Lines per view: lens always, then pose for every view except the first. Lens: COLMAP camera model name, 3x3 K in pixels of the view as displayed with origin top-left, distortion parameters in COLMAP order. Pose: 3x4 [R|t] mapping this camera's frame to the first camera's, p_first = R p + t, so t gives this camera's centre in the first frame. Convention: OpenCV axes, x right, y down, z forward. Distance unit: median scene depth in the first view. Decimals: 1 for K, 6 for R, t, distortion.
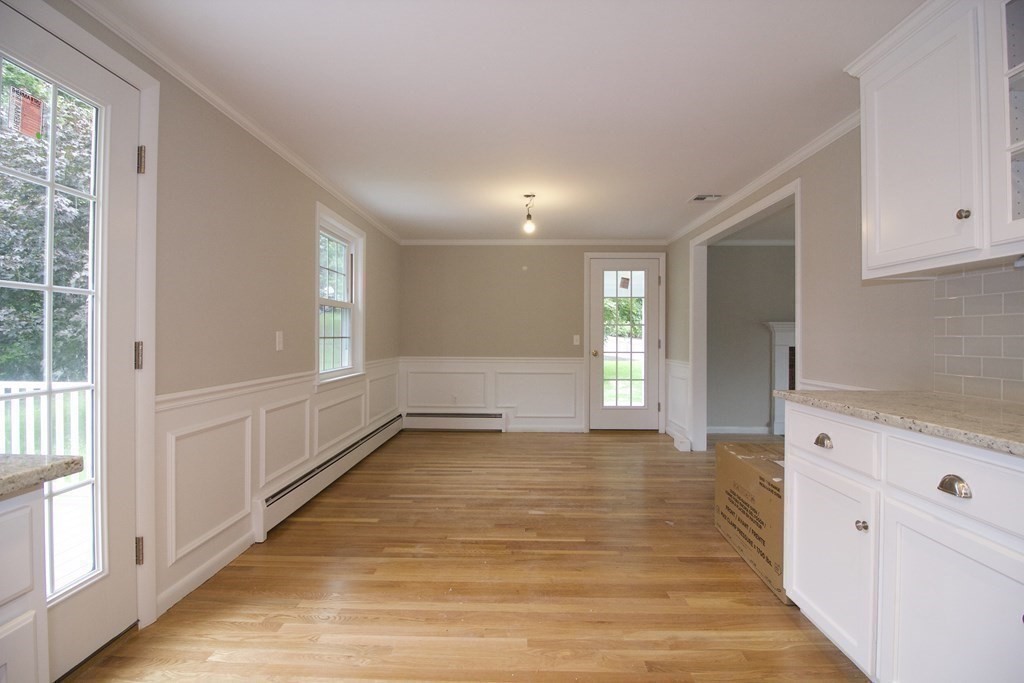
lens RADIAL K [[474.3, 0, 516.4], [0, 474.3, 335.6], [0, 0, 1]] dist [-0.011235, -0.004928]
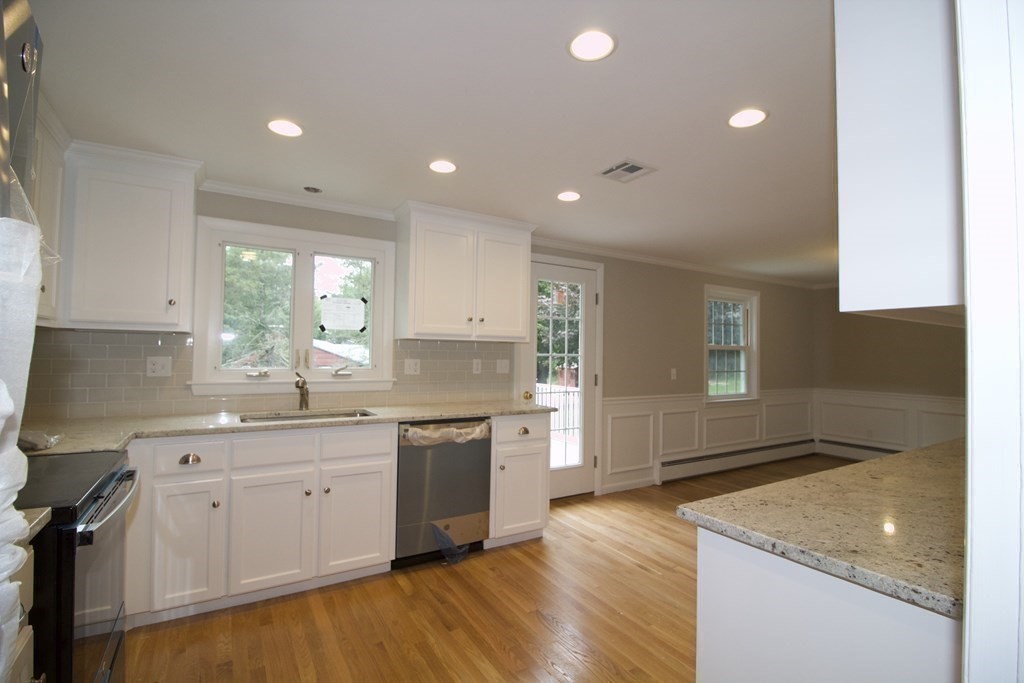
lens RADIAL K [[474.3, 0, 516.1], [0, 474.3, 340.4], [0, 0, 1]] dist [-0.011235, -0.004928]
pose [[0.539191, -0.020577, -0.841932, 0.837460], [-0.011743, 0.999421, -0.031947, -0.064221], [0.842102, 0.027112, 0.538637, -0.539839]]
